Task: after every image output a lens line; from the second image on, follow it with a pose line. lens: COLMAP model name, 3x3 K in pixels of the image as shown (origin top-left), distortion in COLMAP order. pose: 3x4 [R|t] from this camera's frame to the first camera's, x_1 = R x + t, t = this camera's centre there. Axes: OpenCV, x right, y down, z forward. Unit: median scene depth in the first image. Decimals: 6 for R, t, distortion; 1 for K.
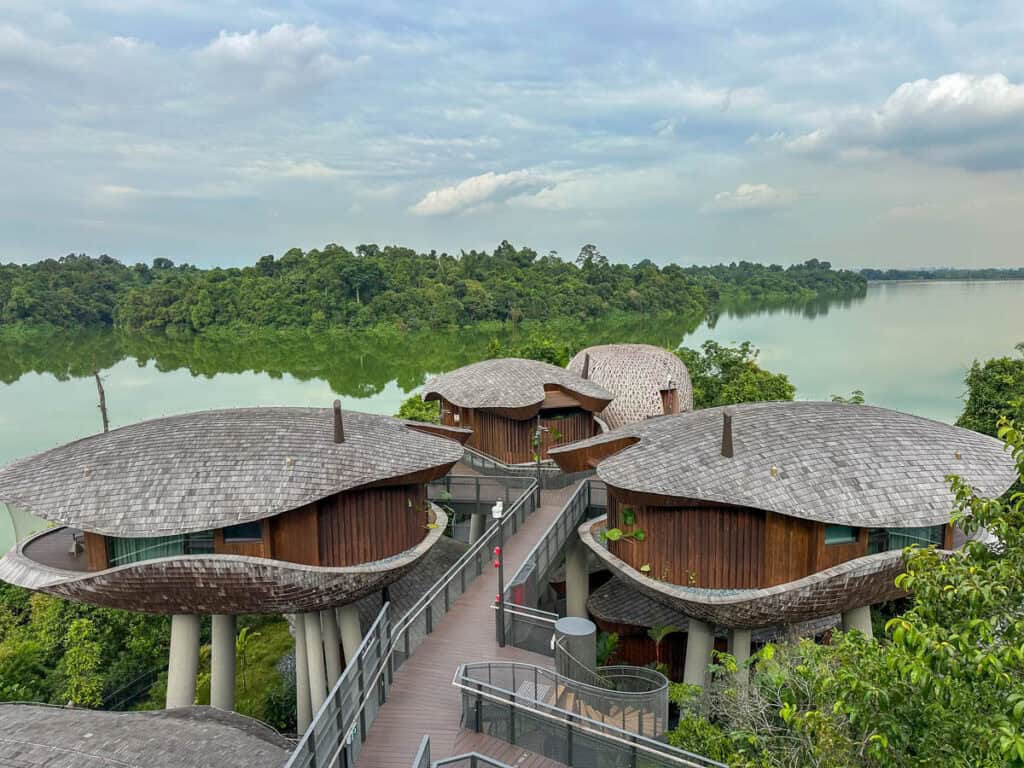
lens RADIAL K [[712.8, 0, 516.1], [0, 712.8, 383.6], [0, 0, 1]] dist [-0.004774, -0.006606]
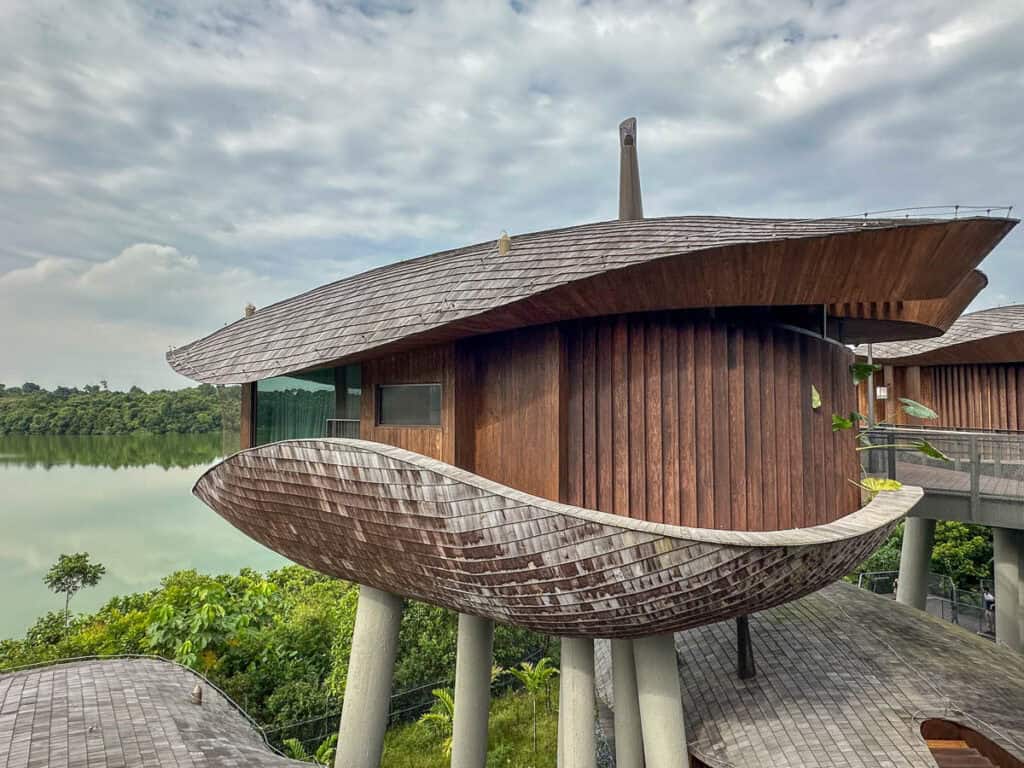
lens RADIAL K [[557.4, 0, 510.9], [0, 557.4, 380.5], [0, 0, 1]] dist [0.021796, 0.000011]
pose [[0.828847, -0.001768, -0.559473, -0.126622], [-0.096807, 0.984458, -0.146529, 0.235864], [0.551037, 0.175611, 0.815794, 0.726659]]
